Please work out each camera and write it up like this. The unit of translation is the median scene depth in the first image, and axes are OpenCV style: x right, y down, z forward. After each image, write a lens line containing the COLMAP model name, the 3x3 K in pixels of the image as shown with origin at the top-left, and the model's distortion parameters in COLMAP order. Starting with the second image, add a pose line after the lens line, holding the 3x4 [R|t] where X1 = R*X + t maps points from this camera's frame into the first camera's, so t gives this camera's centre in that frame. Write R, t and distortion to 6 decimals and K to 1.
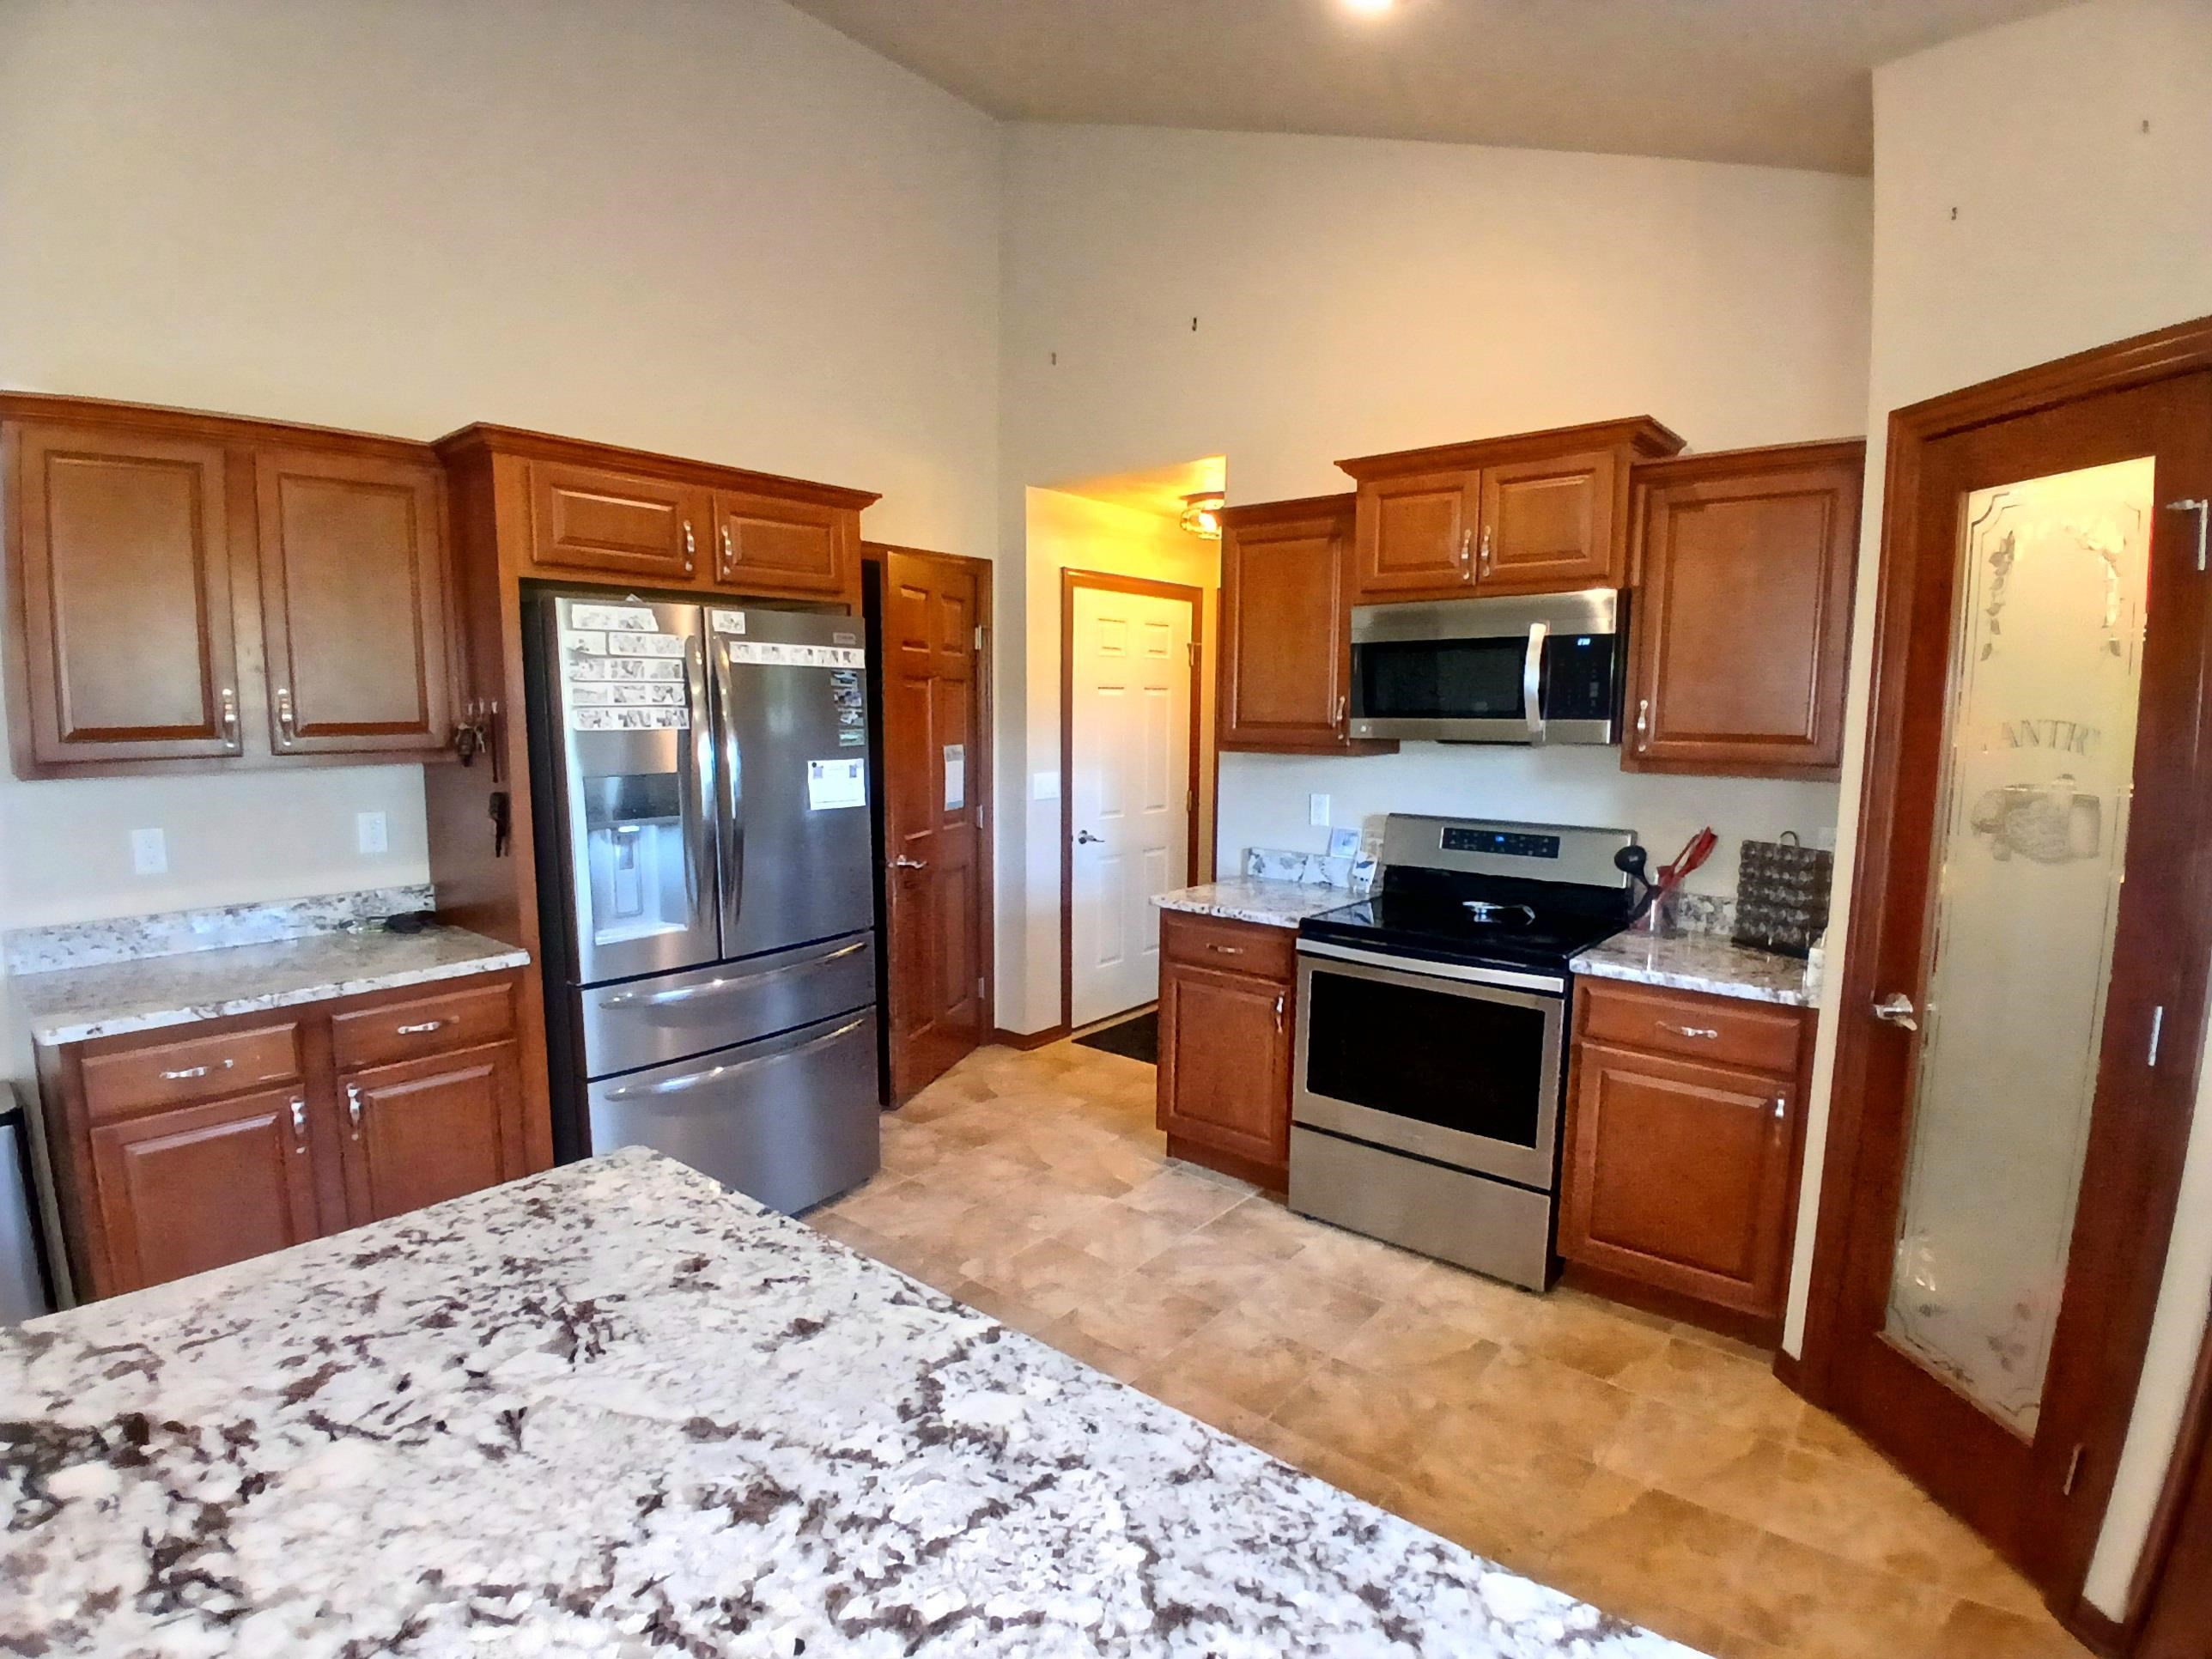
lens RADIAL K [[1100.8, 0, 1111.4], [0, 1100.8, 838.8], [0, 0, 1]] dist [0.010726, -0.048633]
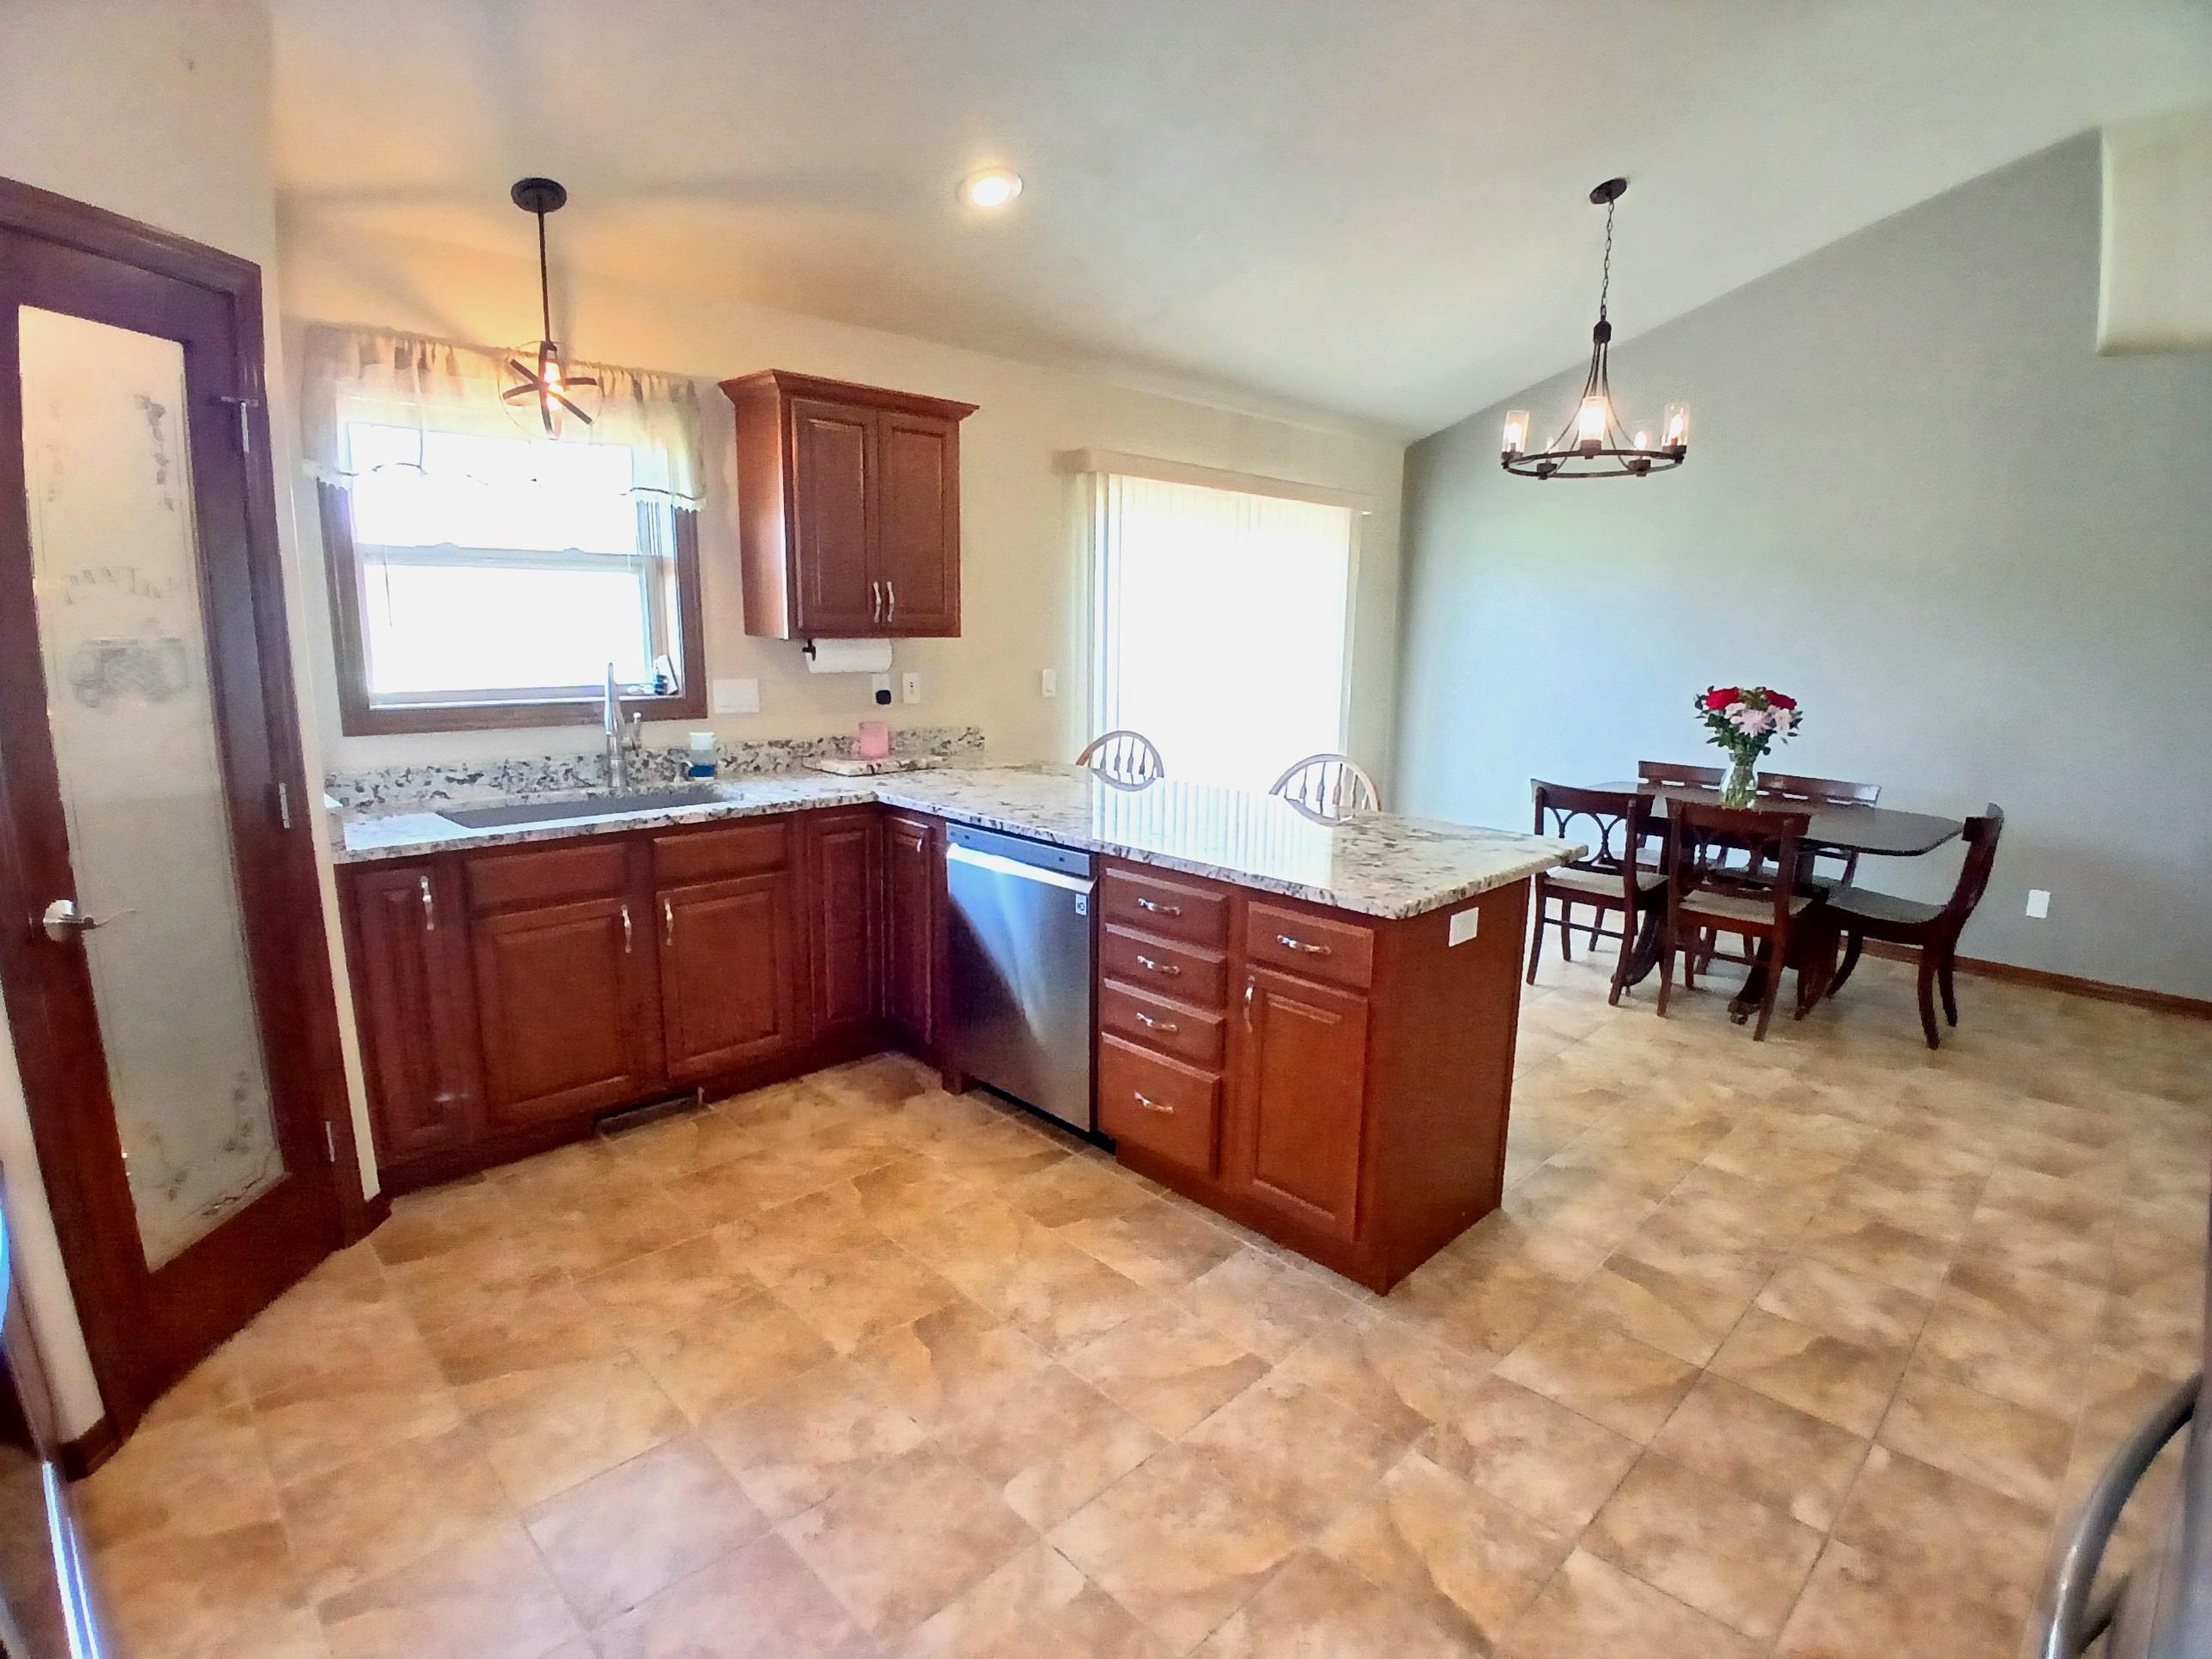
lens RADIAL K [[1082.3, 0, 1096.3], [0, 1082.3, 846.7], [0, 0, 1]] dist [-0.019867, -0.024371]
pose [[-0.992137, -0.043470, 0.117364, -0.126000], [-0.003864, 0.947936, 0.318436, -0.124734], [-0.125096, 0.315479, -0.940651, 1.346928]]
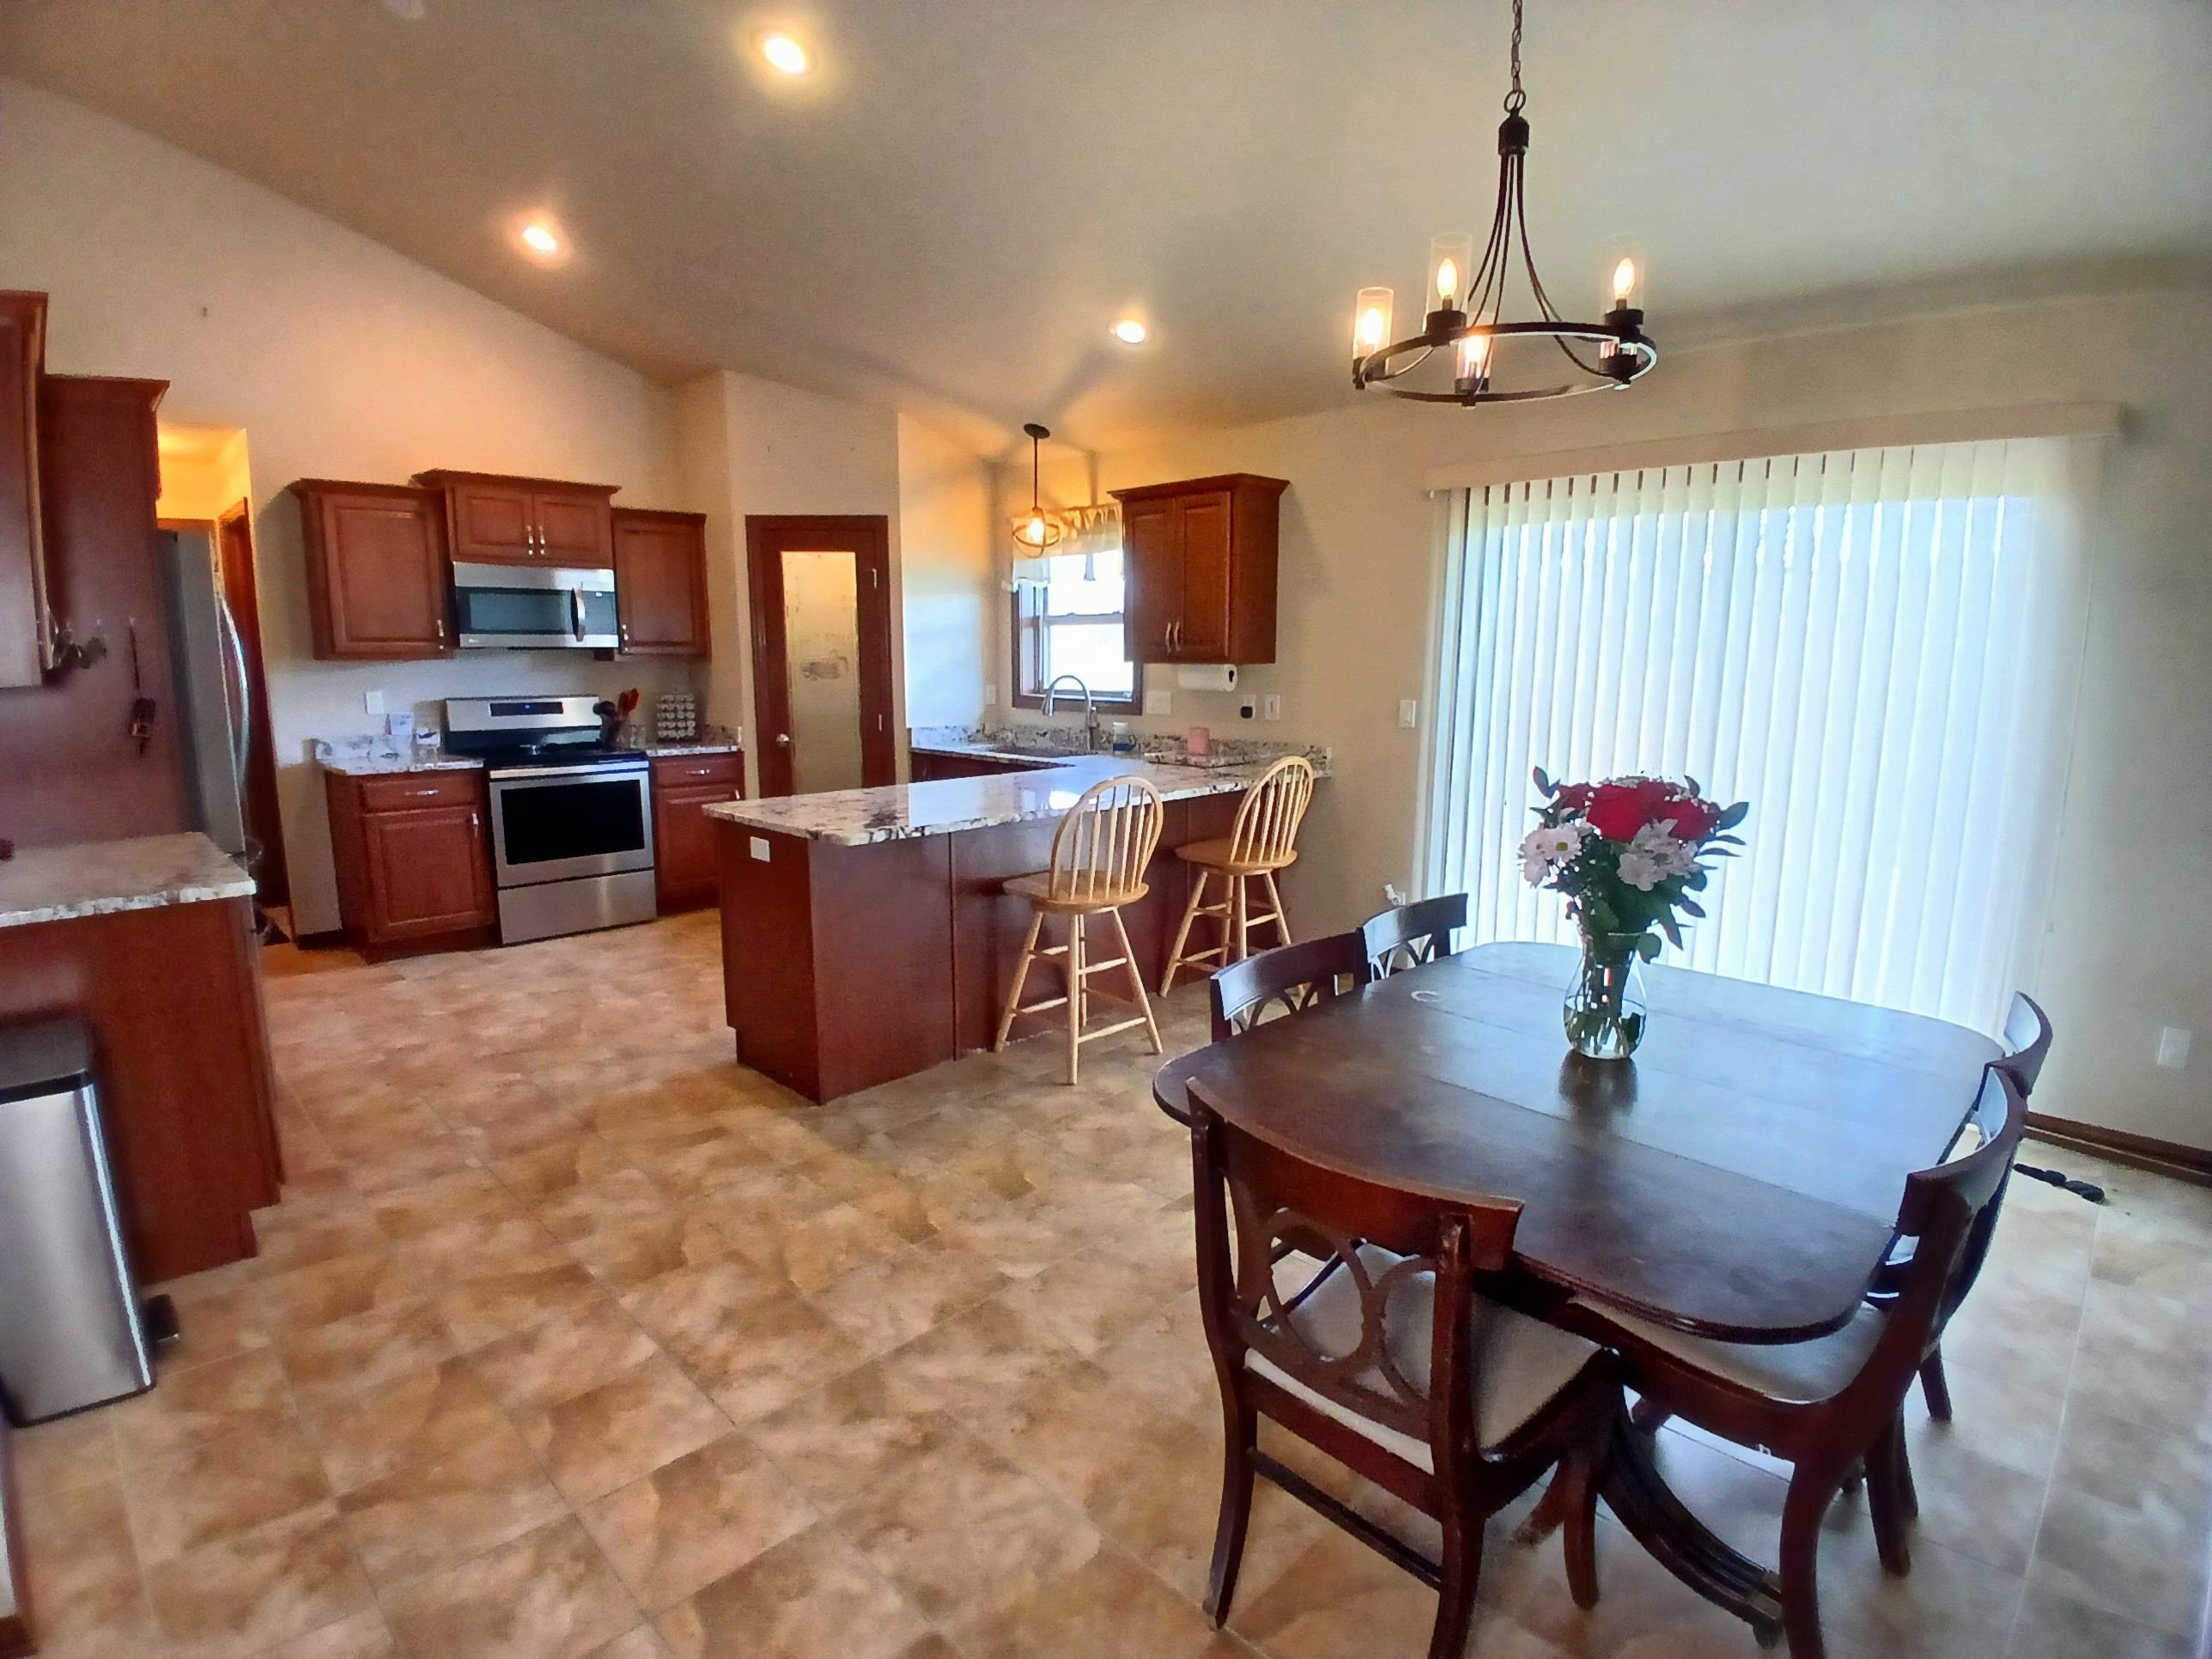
lens RADIAL K [[1081.1, 0, 1097.0], [0, 1081.1, 869.3], [0, 0, 1]] dist [-0.001169, -0.000350]
pose [[0.101850, -0.200384, 0.974409, -1.570830], [0.116717, 0.975145, 0.188335, 0.043274], [-0.987929, 0.094548, 0.122707, -0.069711]]
